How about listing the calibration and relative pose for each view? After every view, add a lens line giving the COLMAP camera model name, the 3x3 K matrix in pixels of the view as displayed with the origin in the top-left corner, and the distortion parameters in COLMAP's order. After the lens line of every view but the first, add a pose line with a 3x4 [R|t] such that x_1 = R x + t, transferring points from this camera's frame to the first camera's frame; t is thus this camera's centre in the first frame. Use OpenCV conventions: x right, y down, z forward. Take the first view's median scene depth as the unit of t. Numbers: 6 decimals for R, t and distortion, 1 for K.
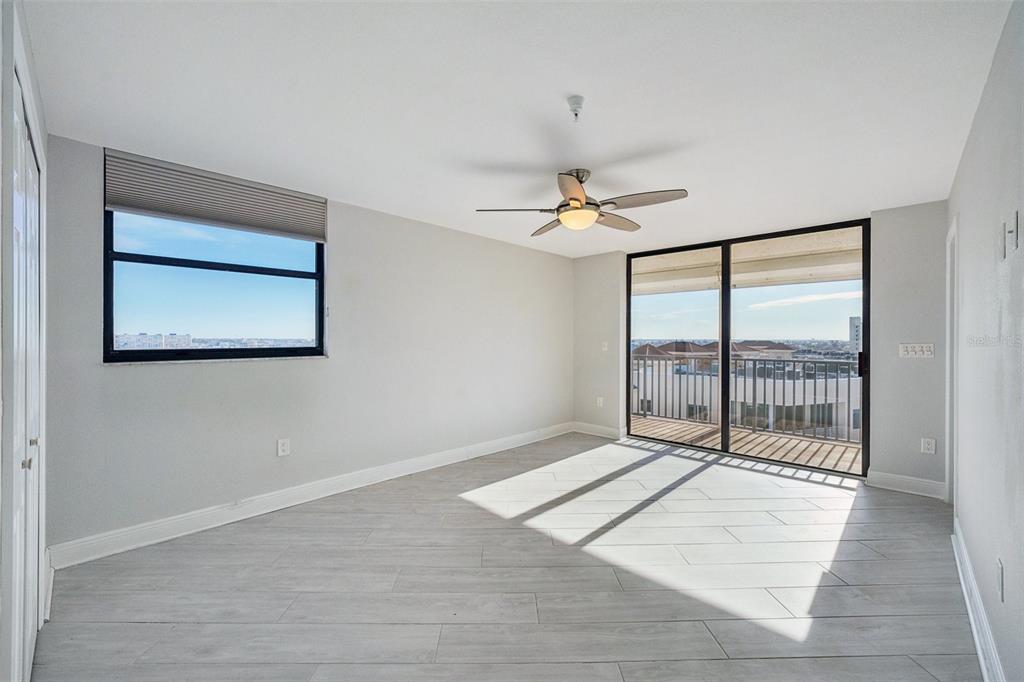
lens RADIAL K [[421.2, 0, 508.0], [0, 421.2, 341.1], [0, 0, 1]] dist [-0.013193, 0.005109]
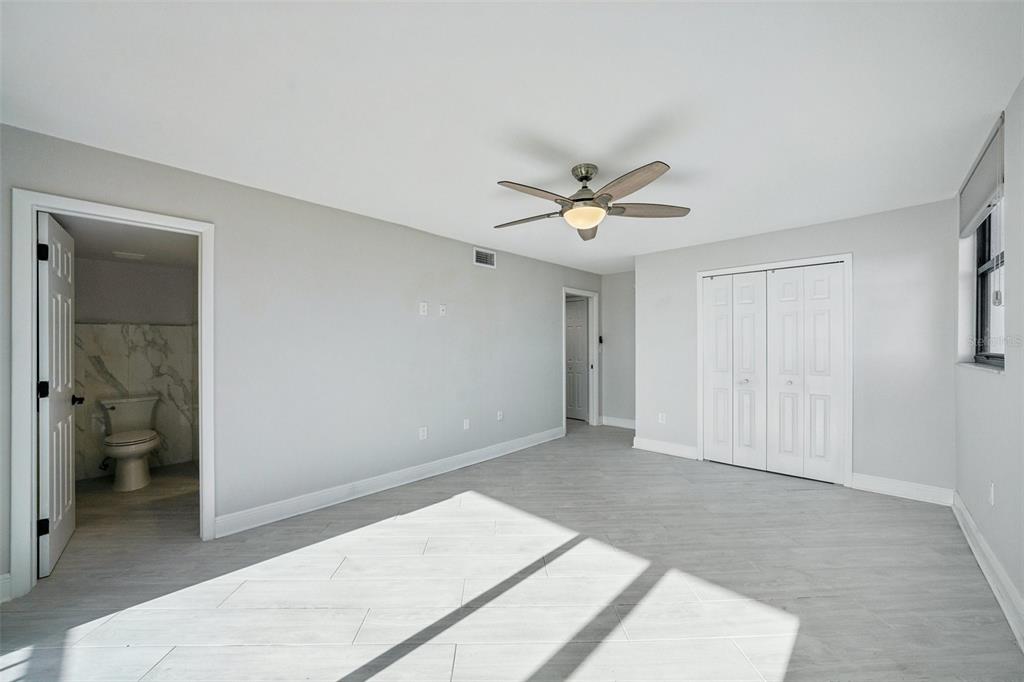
lens RADIAL K [[383.0, 0, 511.4], [0, 383.0, 343.2], [0, 0, 1]] dist [-0.021744, 0.006417]
pose [[-0.999986, -0.001686, -0.004915, 0.355345], [-0.001687, 0.999999, 0.000369, -0.005103], [0.004915, 0.000378, -0.999988, 1.961023]]
